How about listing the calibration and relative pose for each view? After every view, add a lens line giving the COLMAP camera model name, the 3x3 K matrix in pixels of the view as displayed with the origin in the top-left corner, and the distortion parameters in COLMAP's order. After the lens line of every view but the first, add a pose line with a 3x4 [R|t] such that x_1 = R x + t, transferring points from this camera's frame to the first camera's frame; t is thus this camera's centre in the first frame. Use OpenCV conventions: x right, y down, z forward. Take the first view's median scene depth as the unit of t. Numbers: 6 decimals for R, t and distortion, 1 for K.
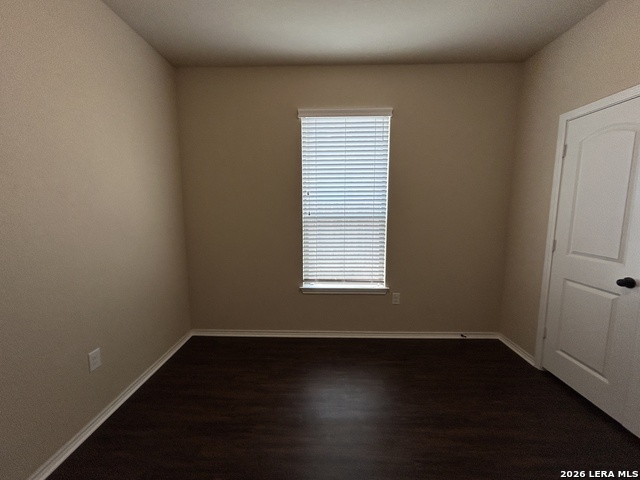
lens RADIAL K [[261.3, 0, 318.6], [0, 261.3, 236.2], [0, 0, 1]] dist [-0.001045, 0.001720]
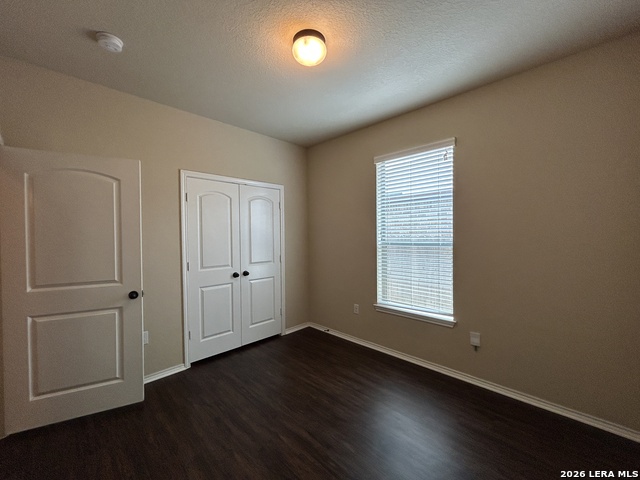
lens RADIAL K [[261.3, 0, 314.7], [0, 261.3, 237.7], [0, 0, 1]] dist [-0.001045, 0.001720]
pose [[0.720085, 0.004376, -0.693872, 0.553041], [-0.086586, 0.992731, -0.083596, 0.023382], [0.688462, 0.120276, 0.715230, -0.047587]]
